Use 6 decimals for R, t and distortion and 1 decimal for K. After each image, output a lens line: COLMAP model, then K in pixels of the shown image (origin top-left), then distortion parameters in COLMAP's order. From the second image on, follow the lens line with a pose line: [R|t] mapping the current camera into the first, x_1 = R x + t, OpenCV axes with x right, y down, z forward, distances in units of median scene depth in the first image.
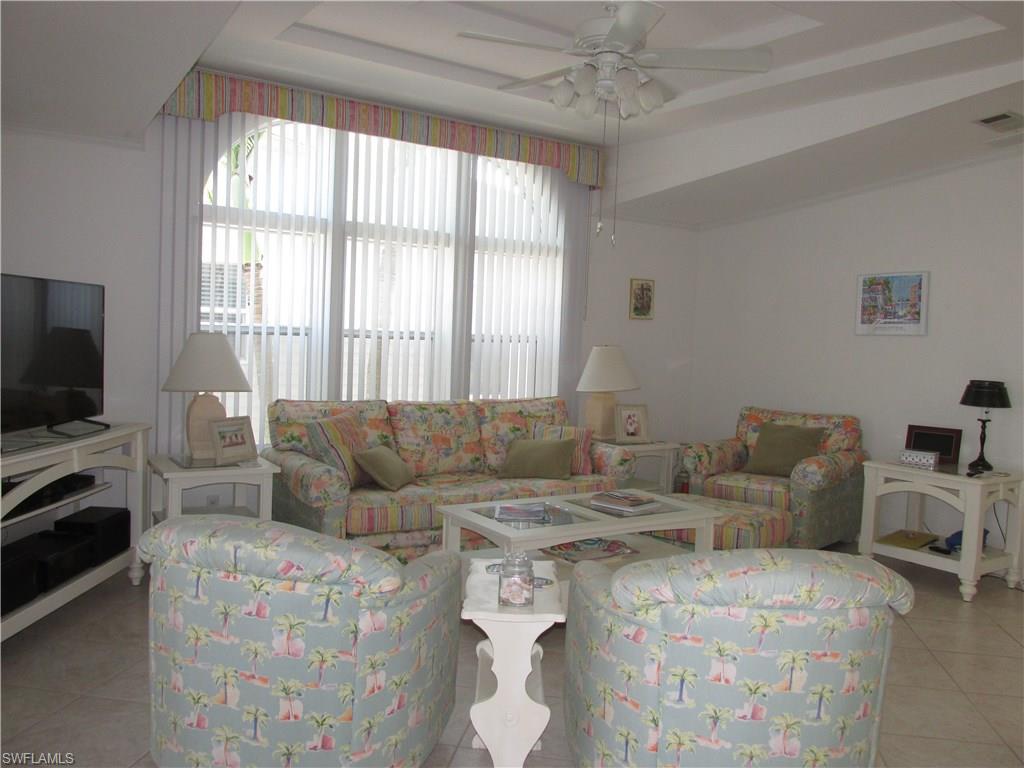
lens RADIAL K [[854.1, 0, 508.8], [0, 854.1, 380.5], [0, 0, 1]] dist [-0.033735, 0.008181]
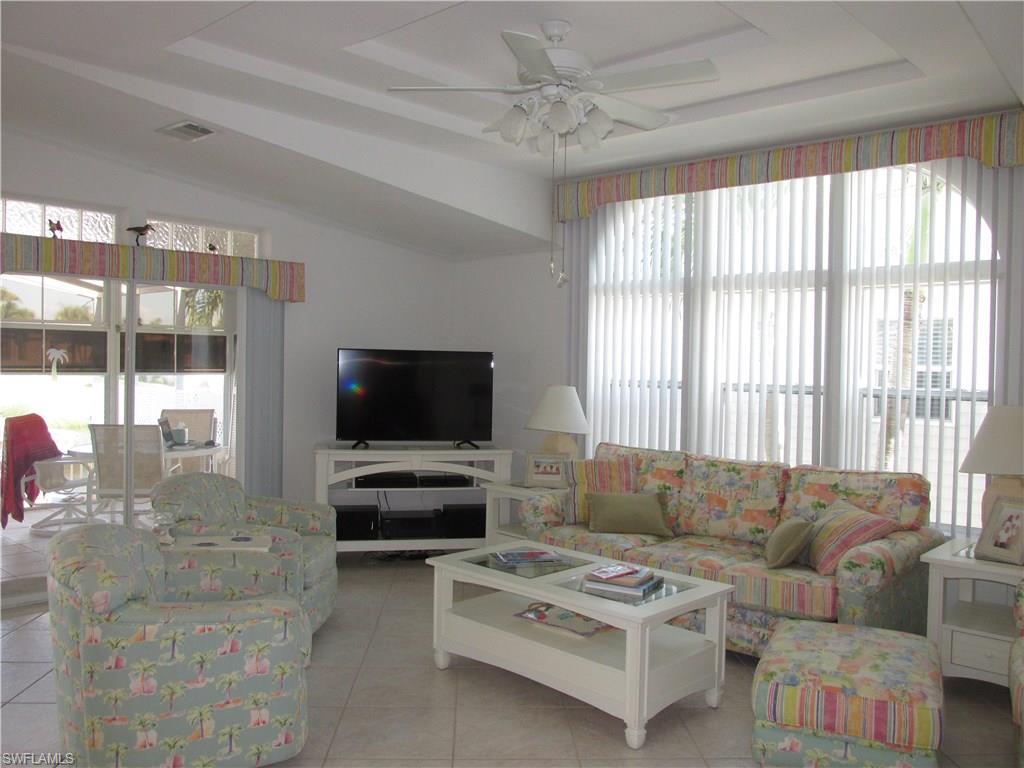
lens RADIAL K [[854.1, 0, 508.8], [0, 854.1, 380.5], [0, 0, 1]] dist [-0.033735, 0.008181]
pose [[0.213248, -0.019349, -0.976807, 0.753069], [-0.073164, 0.996680, -0.035715, -0.009938], [0.974255, 0.079083, 0.211124, 0.561861]]
